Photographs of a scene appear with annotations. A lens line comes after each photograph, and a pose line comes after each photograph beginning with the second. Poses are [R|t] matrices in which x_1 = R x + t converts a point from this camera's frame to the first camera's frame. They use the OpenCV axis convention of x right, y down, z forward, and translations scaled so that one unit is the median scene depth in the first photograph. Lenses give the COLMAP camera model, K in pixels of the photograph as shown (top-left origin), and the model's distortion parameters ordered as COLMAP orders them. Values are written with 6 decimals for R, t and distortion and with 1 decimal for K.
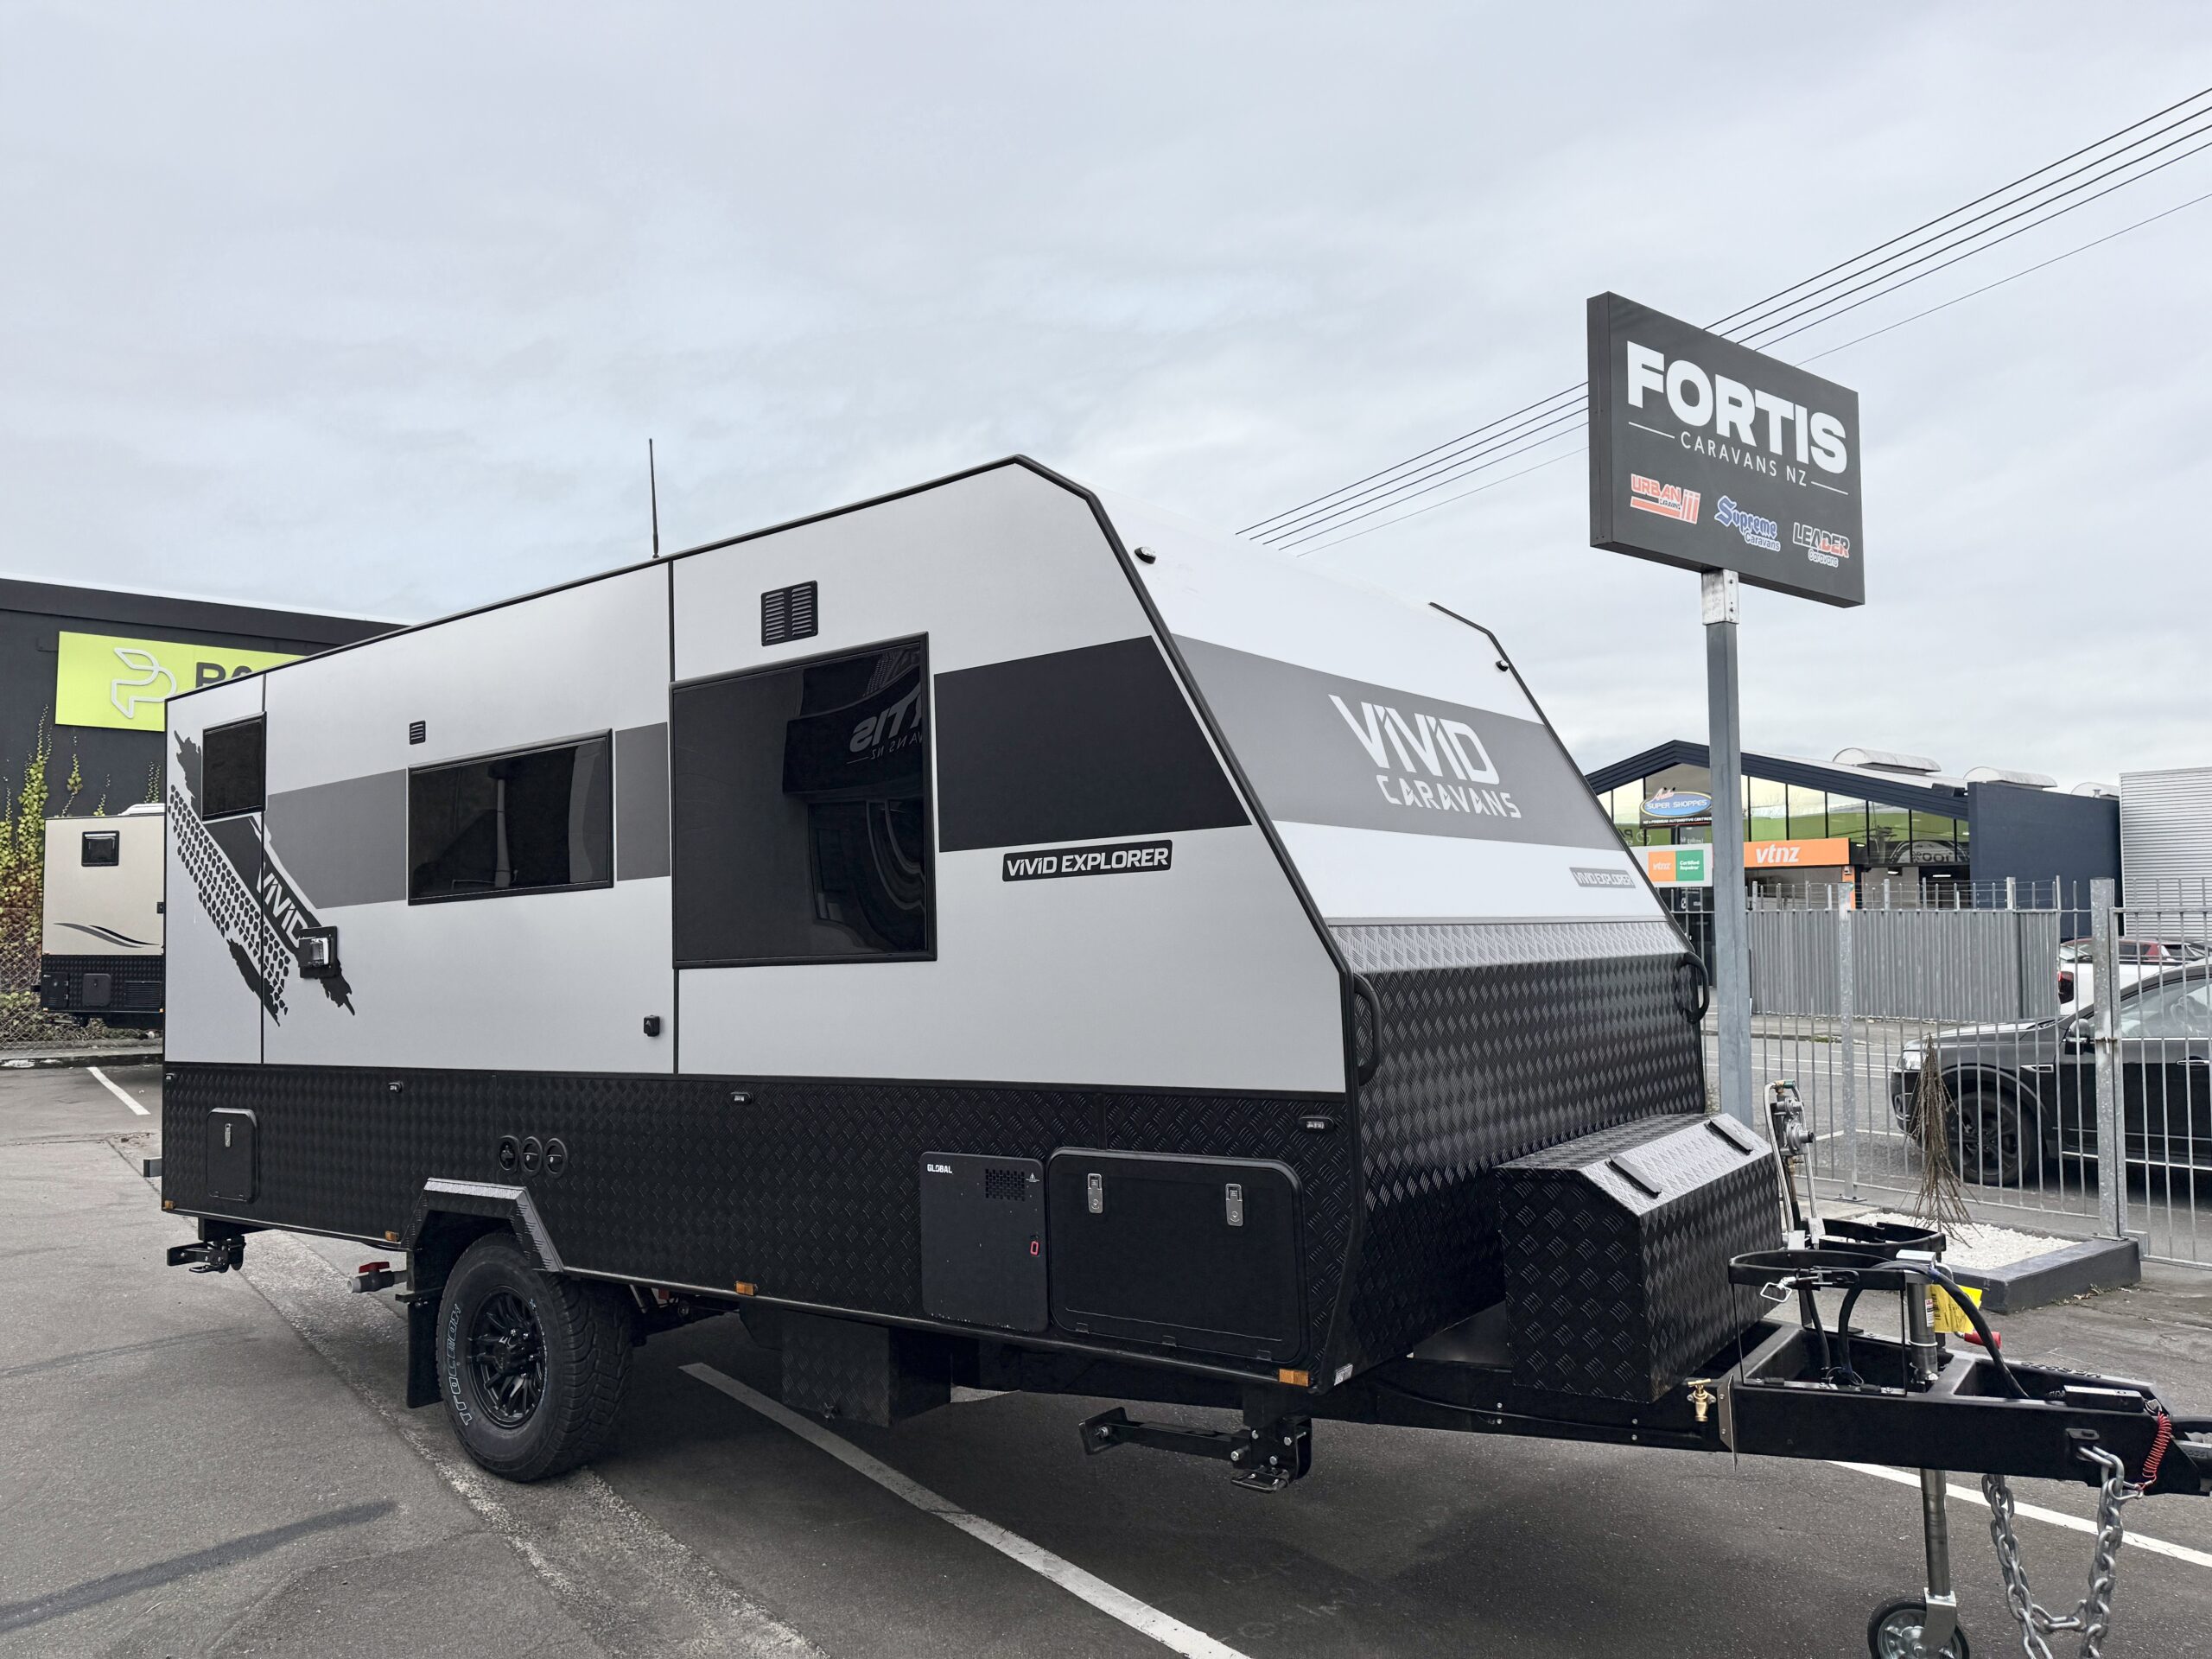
lens RADIAL K [[1591.5, 0, 1106.0], [0, 1591.5, 829.5], [0, 0, 1]] dist [0.087009, -0.117477]
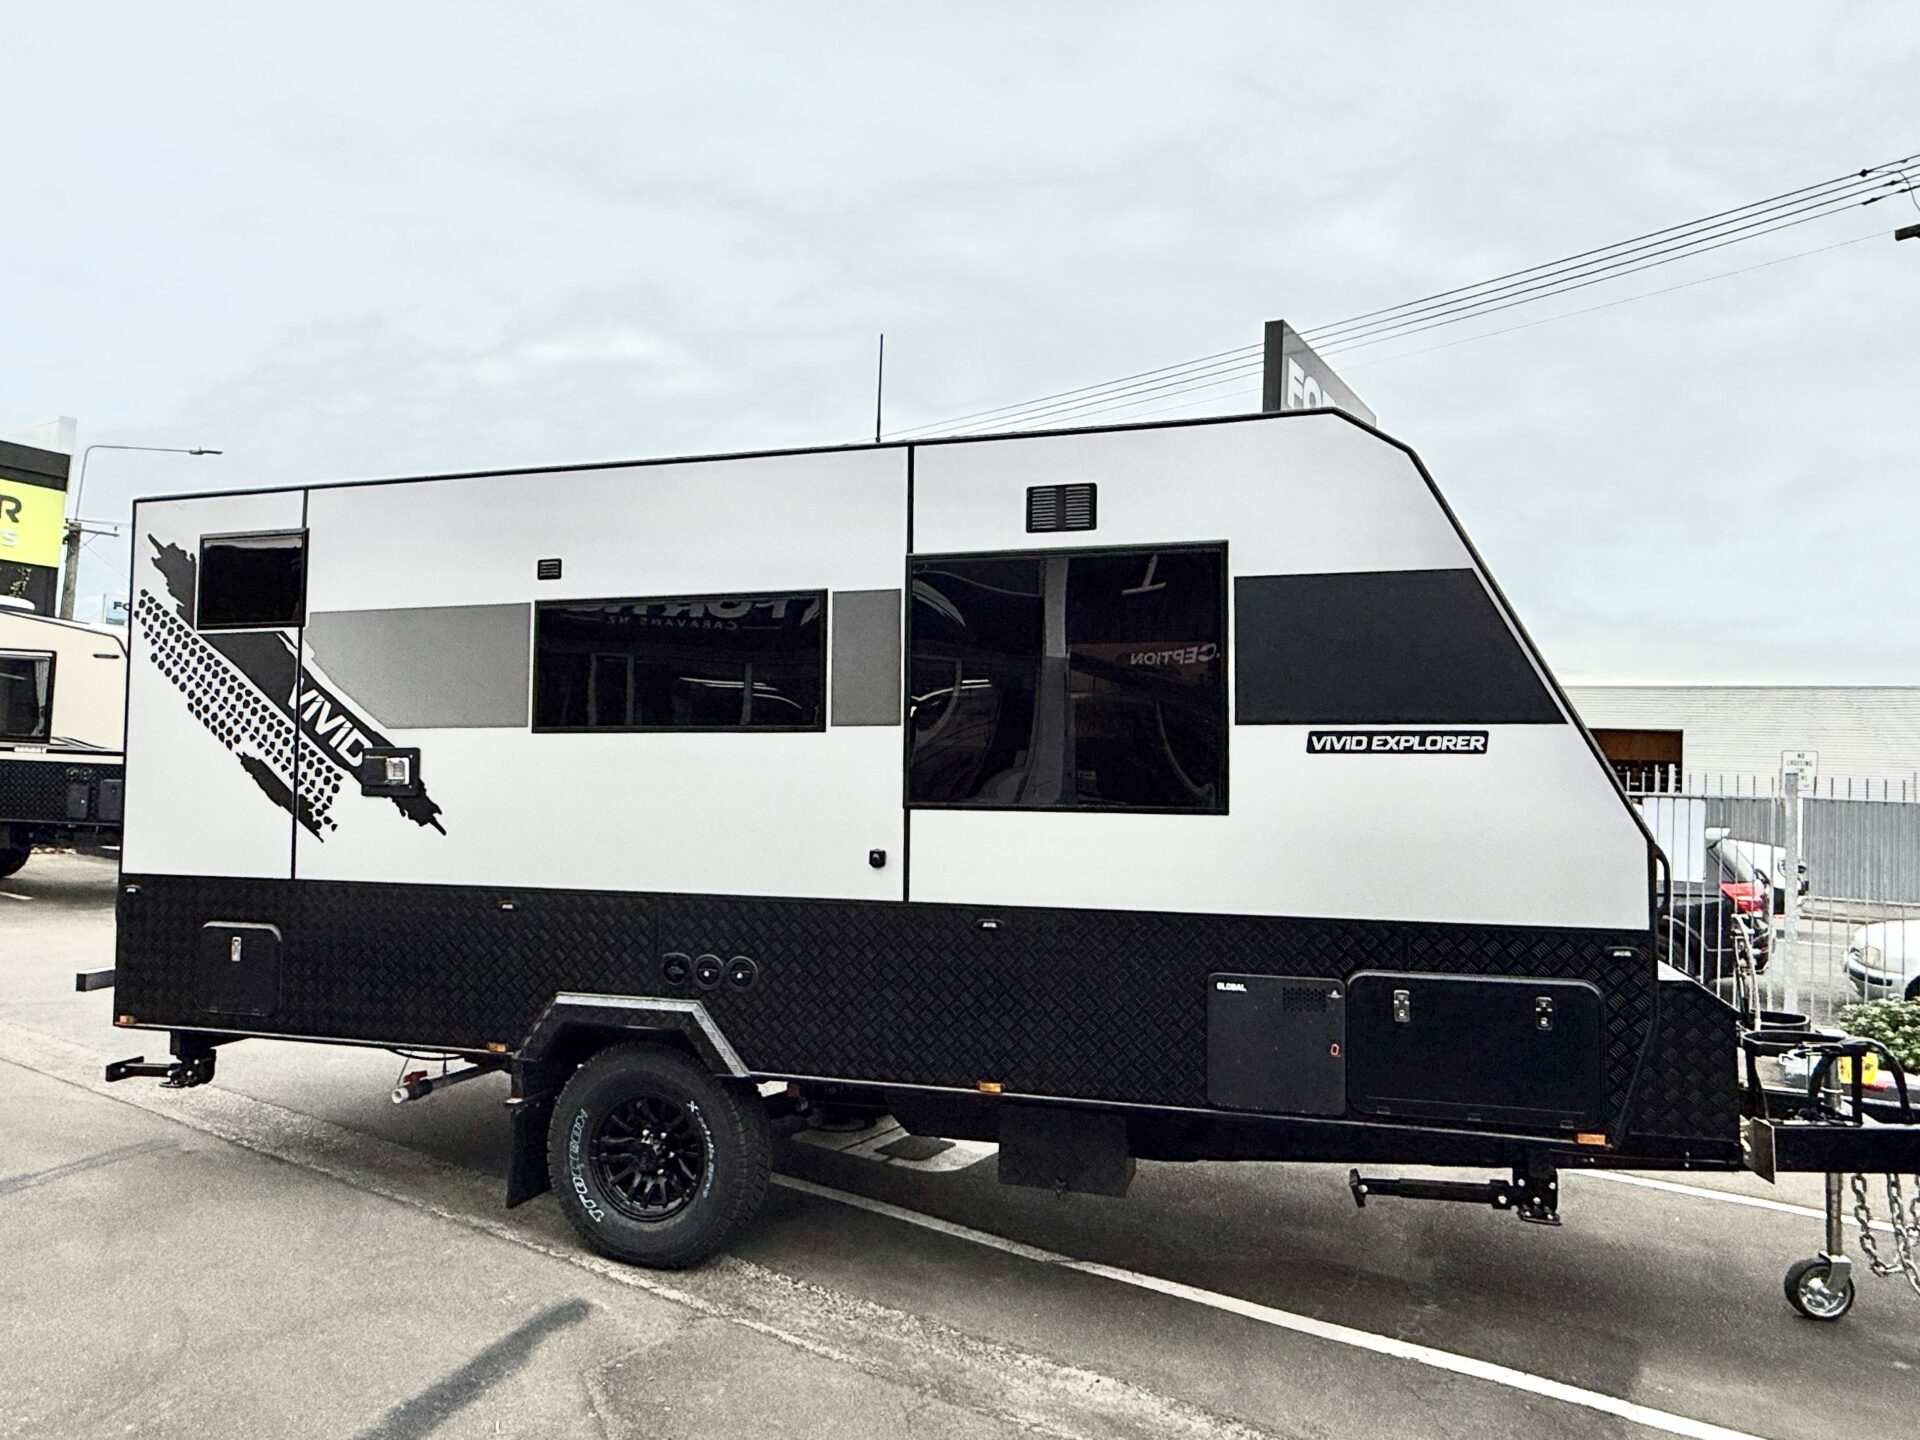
lens RADIAL K [[1316.1, 0, 961.6], [0, 1316.1, 696.1], [0, 0, 1]] dist [0.006742, -0.001805]
pose [[0.936113, 0.055570, 0.347281, -0.535679], [-0.063213, 0.997943, 0.010709, -0.004280], [-0.345972, -0.031977, 0.937700, 0.116438]]
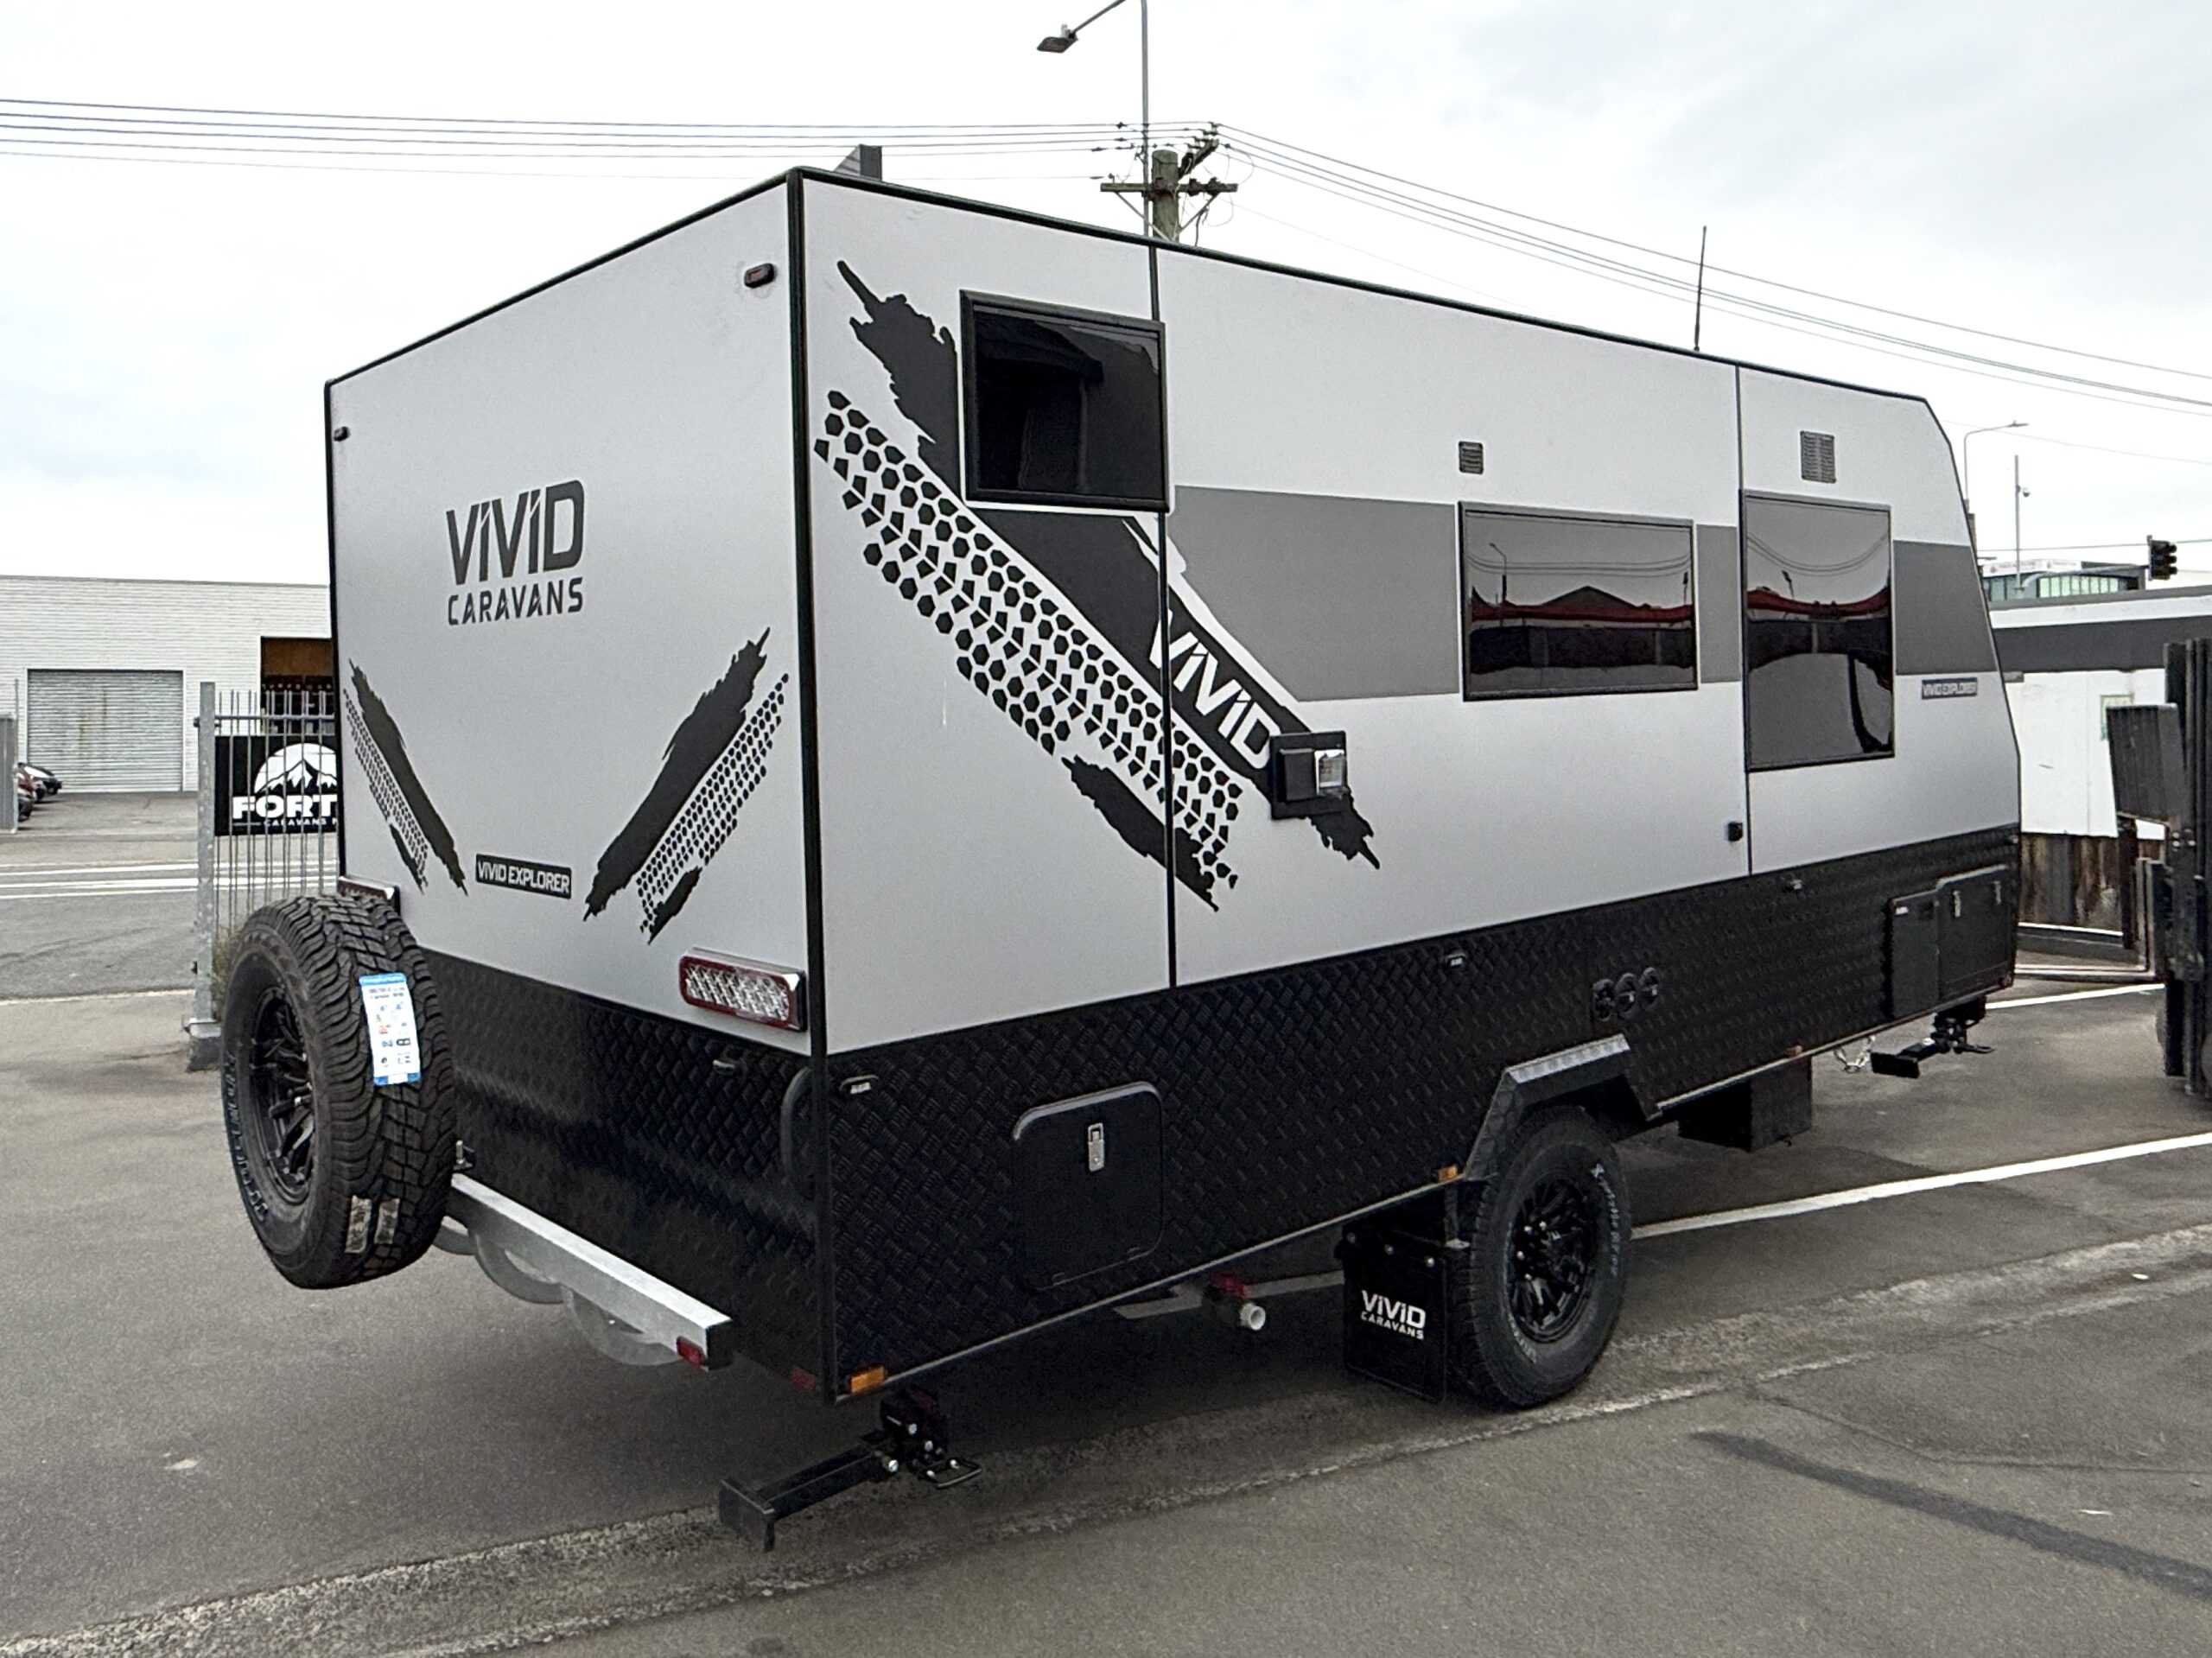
lens RADIAL K [[1659.8, 0, 975.0], [0, 1659.8, 730.1], [0, 0, 1]] dist [0.010770, 0.001238]
pose [[0.222370, 0.005605, 0.974946, -1.354885], [-0.050571, 0.998704, 0.005793, 0.075604], [-0.973650, -0.050592, 0.222365, 1.194133]]
